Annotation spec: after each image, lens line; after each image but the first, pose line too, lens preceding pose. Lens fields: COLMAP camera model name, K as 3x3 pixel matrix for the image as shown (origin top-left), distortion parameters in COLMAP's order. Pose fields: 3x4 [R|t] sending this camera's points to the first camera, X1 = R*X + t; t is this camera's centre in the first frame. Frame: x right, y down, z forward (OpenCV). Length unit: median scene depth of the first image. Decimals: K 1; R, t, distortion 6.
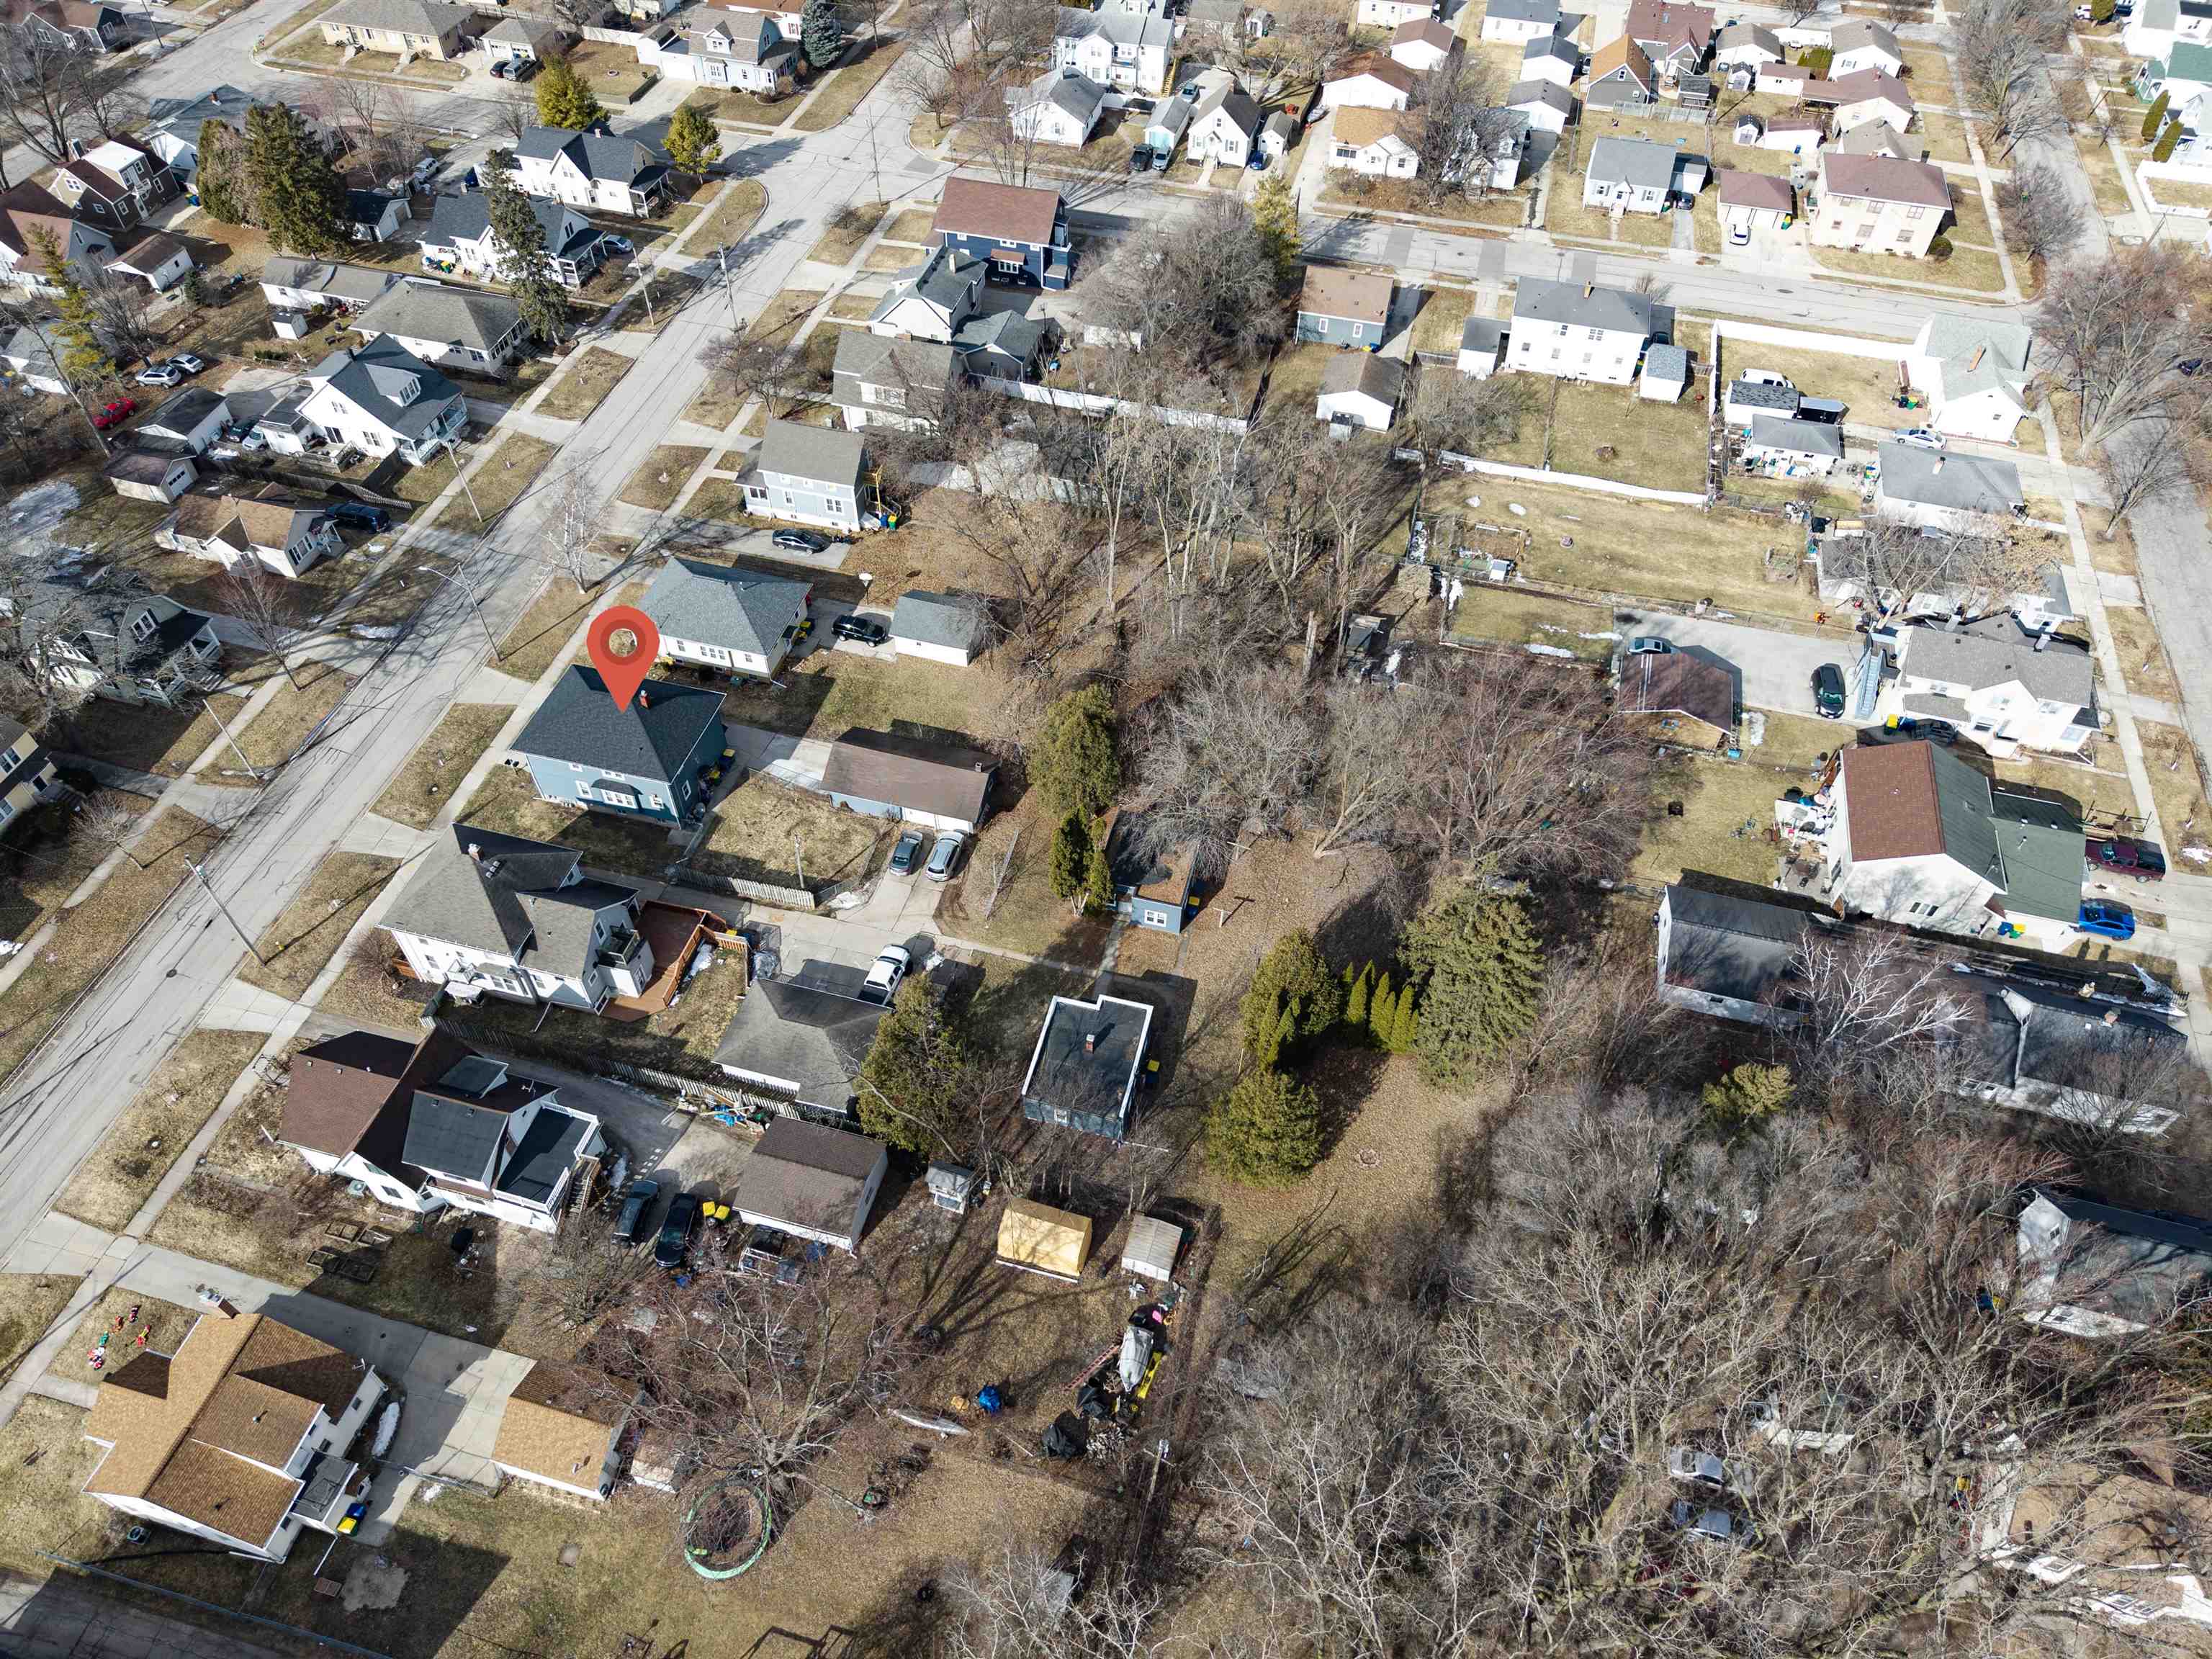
lens RADIAL K [[1474.4, 0, 1098.5], [0, 1474.4, 833.0], [0, 0, 1]] dist [0.024368, -0.023976]
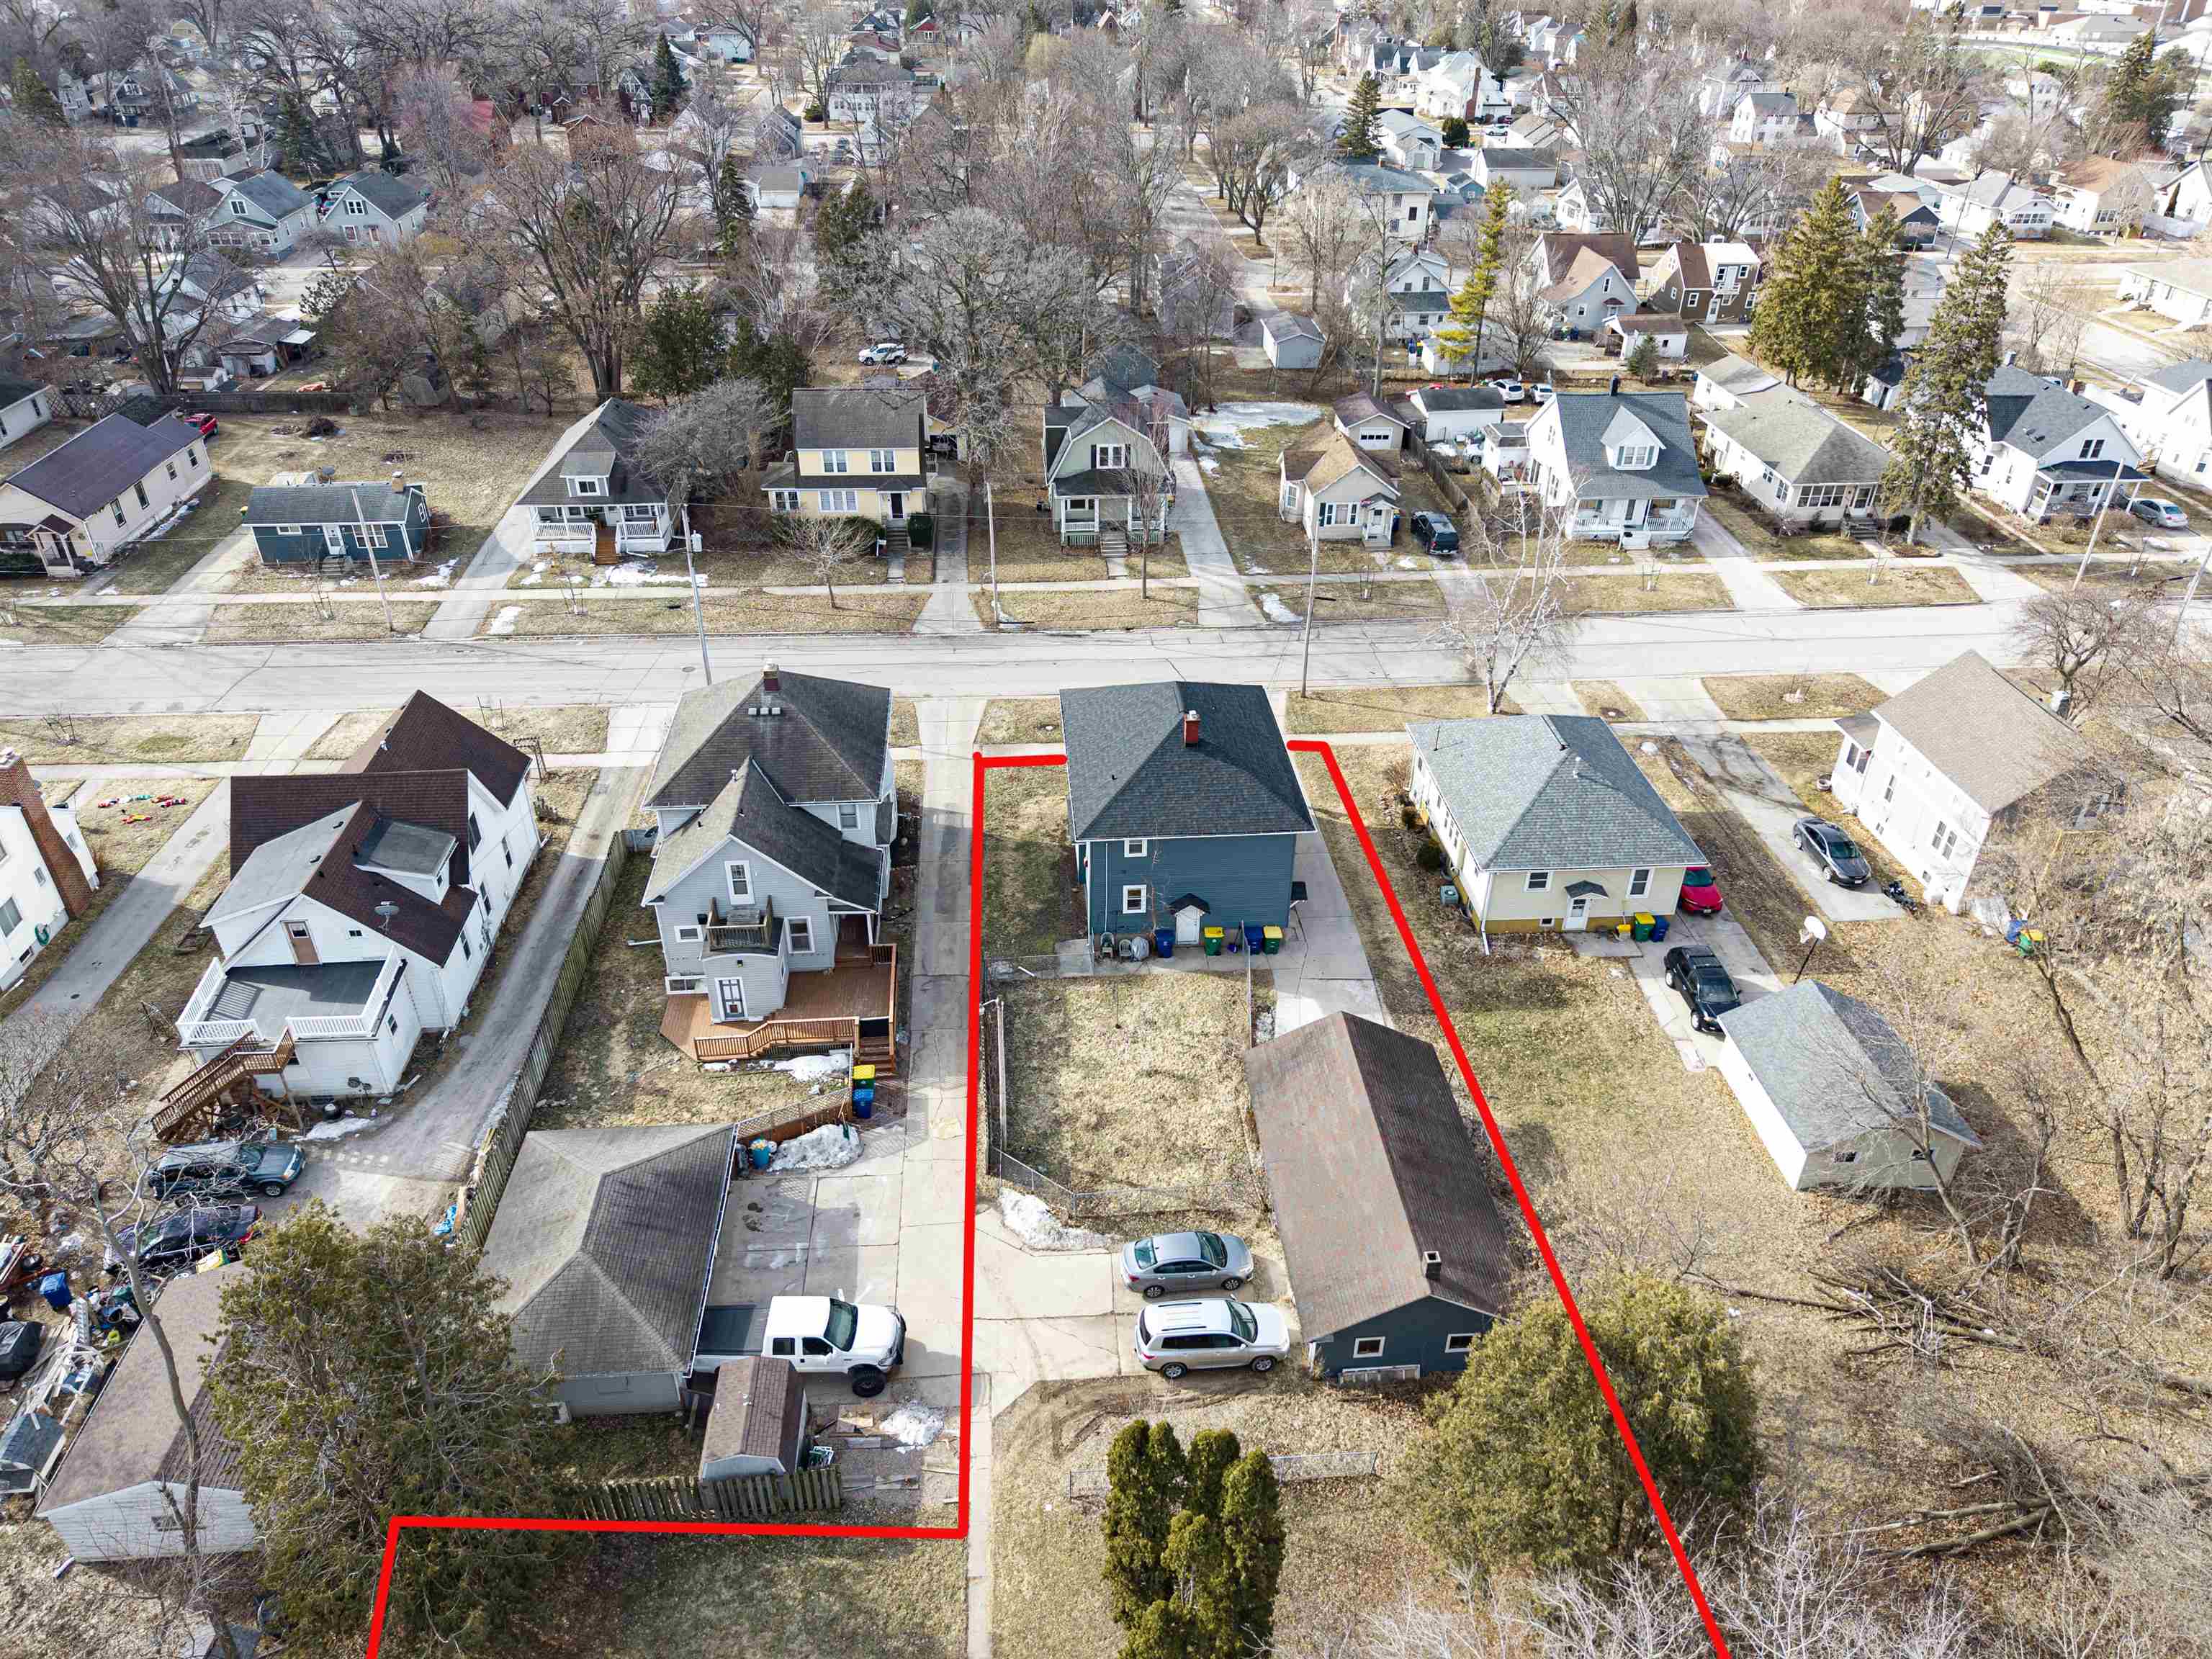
lens RADIAL K [[1474.4, 0, 1098.5], [0, 1474.4, 833.0], [0, 0, 1]] dist [0.024368, -0.023976]
pose [[0.325905, 0.505825, -0.798703, 0.133658], [-0.717627, 0.682350, 0.139315, -0.107852], [0.615465, 0.527768, 0.585376, 0.632095]]
